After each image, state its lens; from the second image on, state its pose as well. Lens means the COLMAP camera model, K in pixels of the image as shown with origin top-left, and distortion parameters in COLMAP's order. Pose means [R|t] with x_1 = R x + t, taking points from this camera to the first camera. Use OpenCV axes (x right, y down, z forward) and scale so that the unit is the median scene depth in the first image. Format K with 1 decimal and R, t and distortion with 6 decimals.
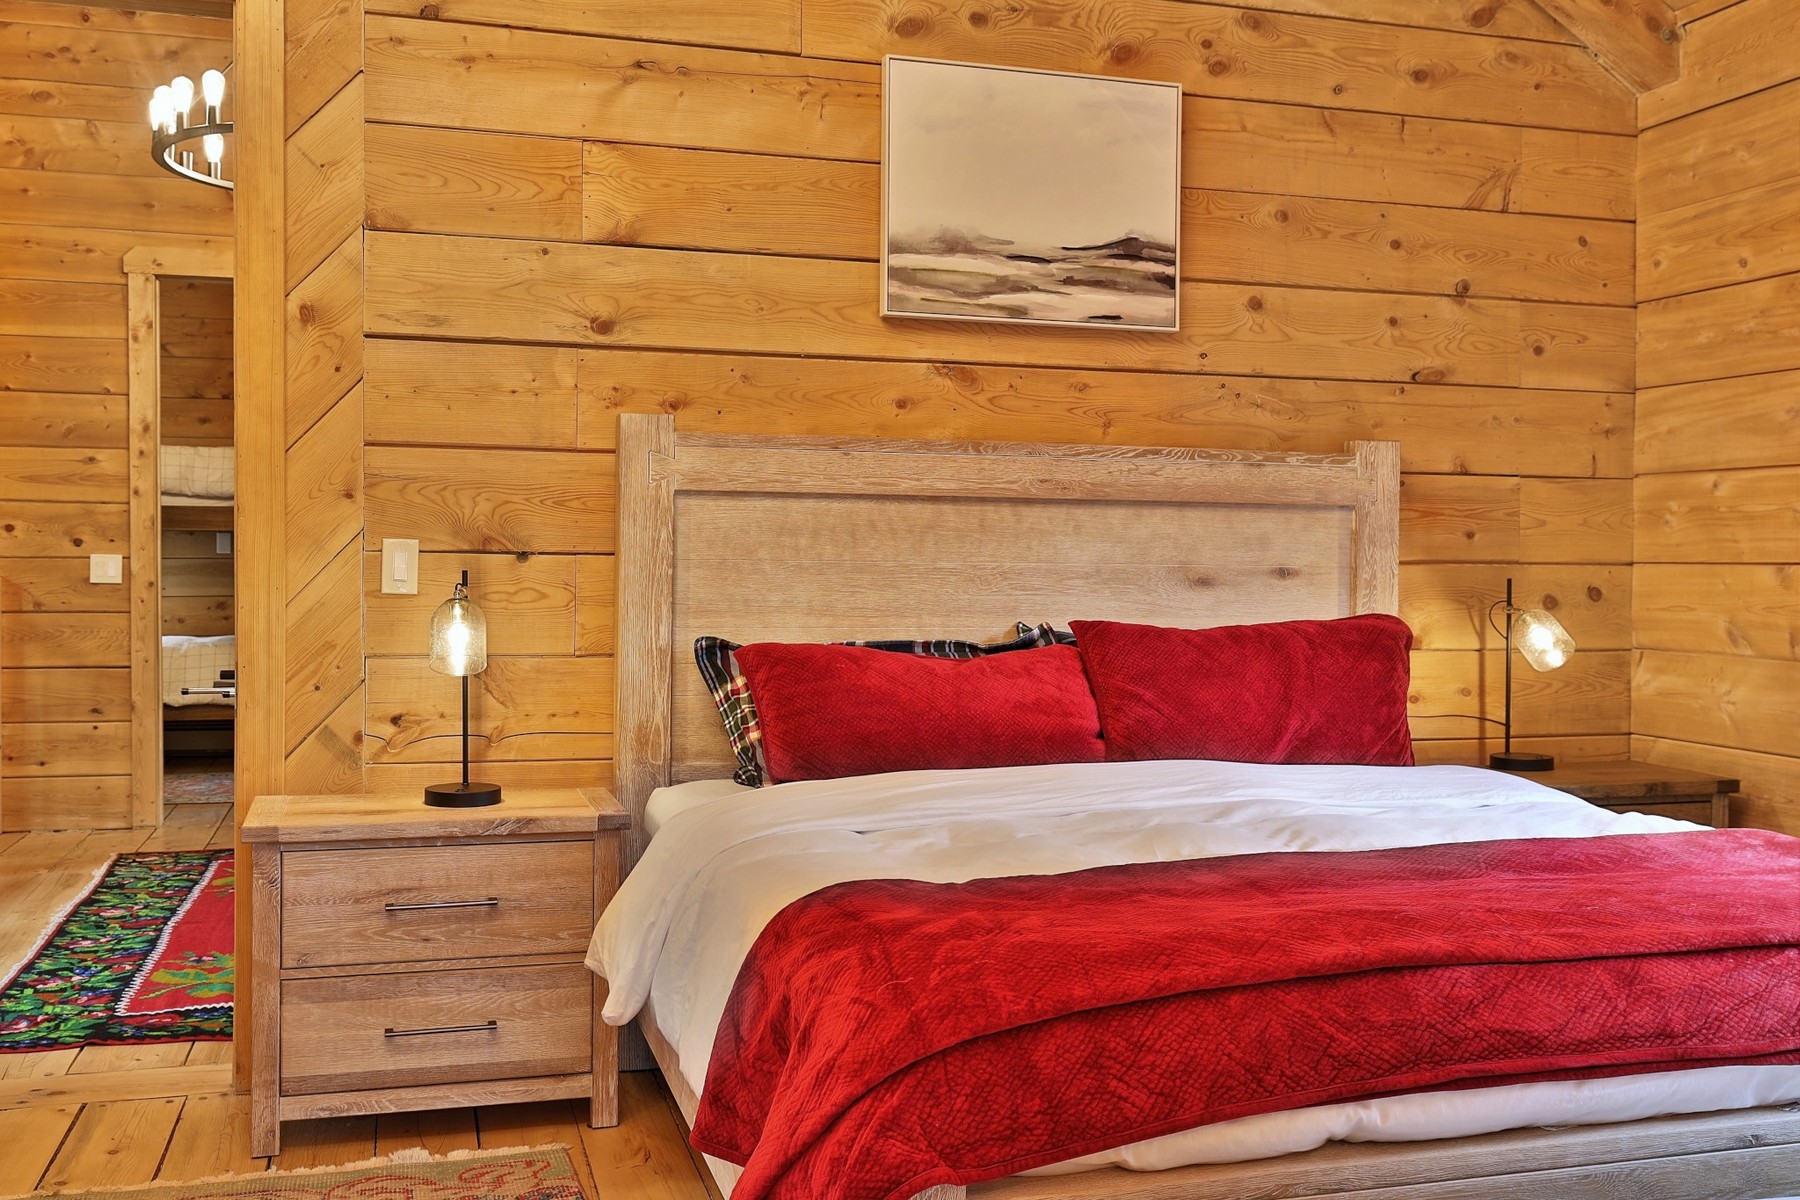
lens RADIAL K [[1678.0, 0, 899.6], [0, 1678.0, 596.6], [0, 0, 1]] dist [-0.001022, 0.000000]
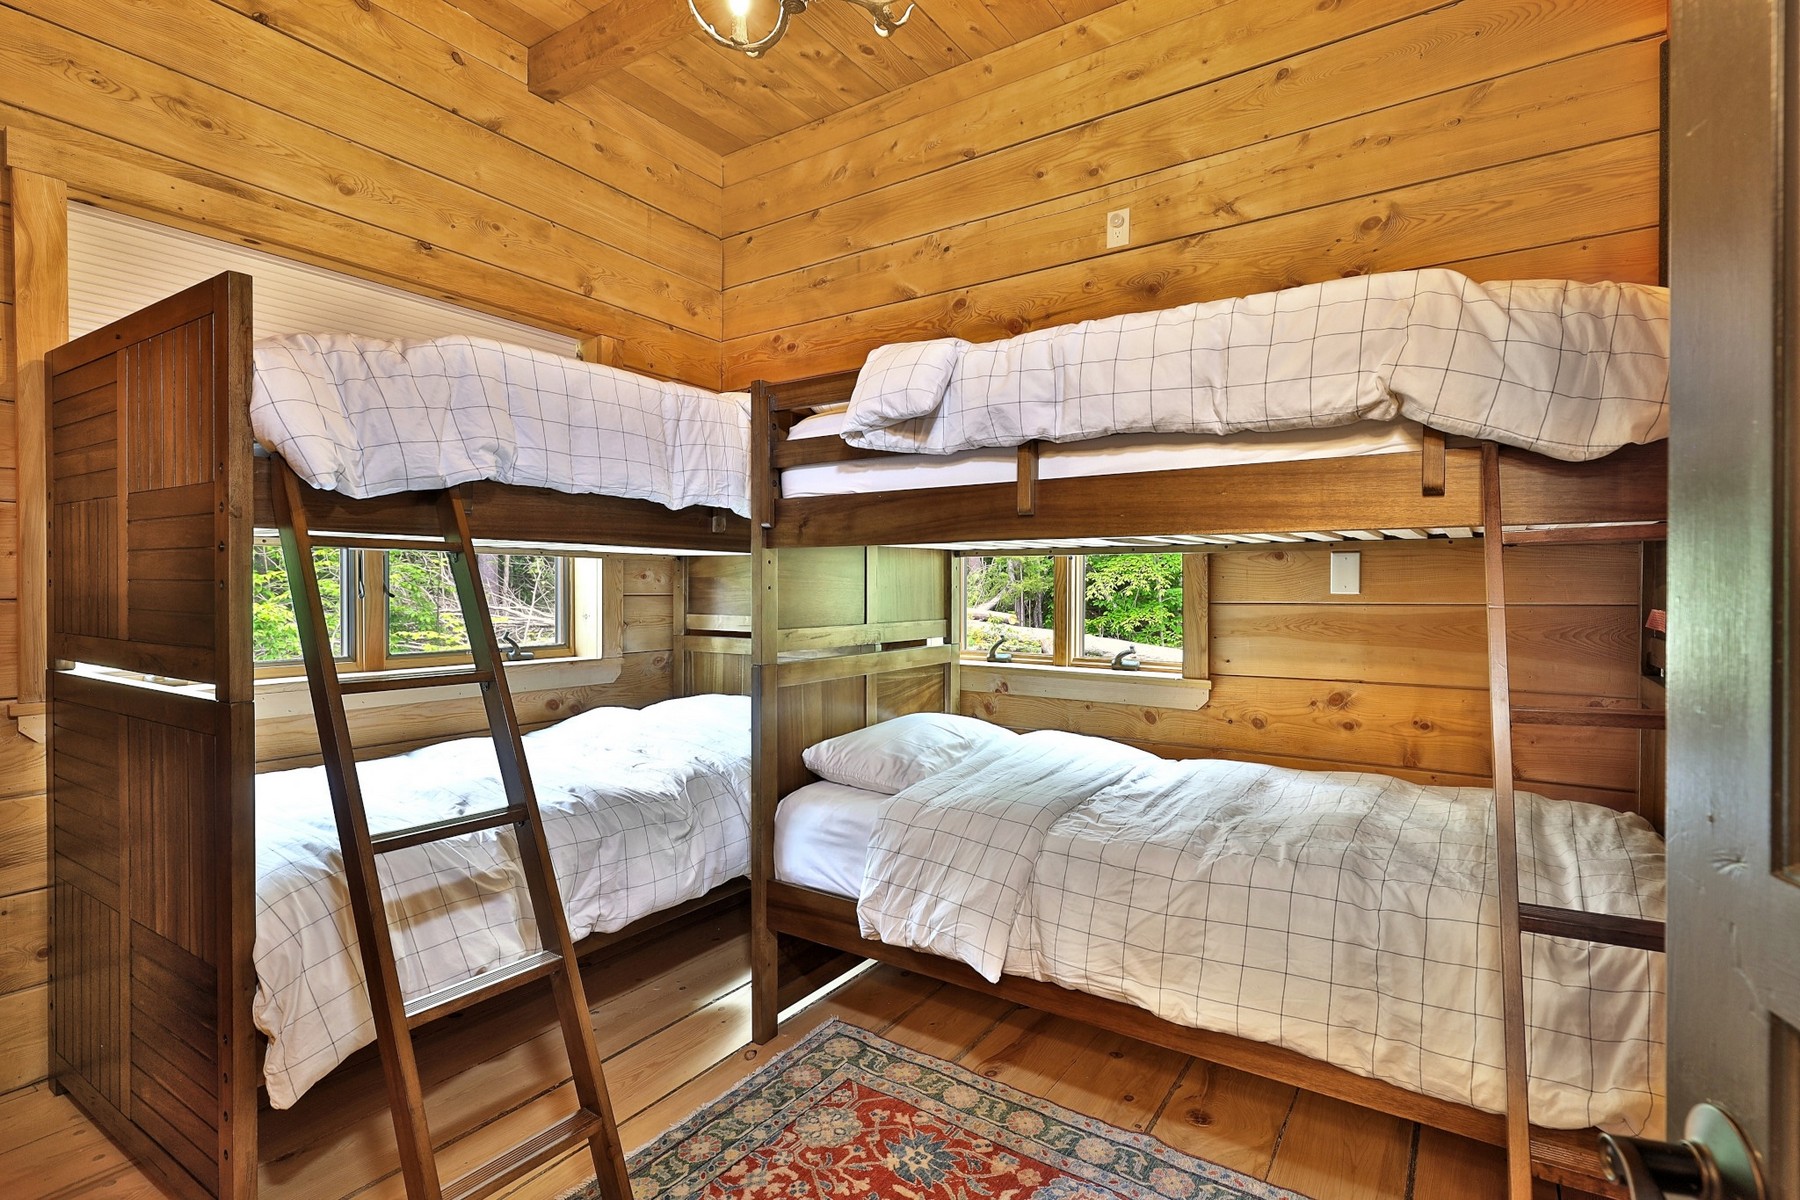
lens RADIAL K [[878.5, 0, 903.0], [0, 878.5, 600.2], [0, 0, 1]] dist [0.000506, 0.000043]
pose [[0.634481, 0.001277, -0.772937, -0.287719], [-0.015475, 0.999819, -0.011052, -0.019588], [0.772783, 0.018973, 0.634386, 0.741938]]
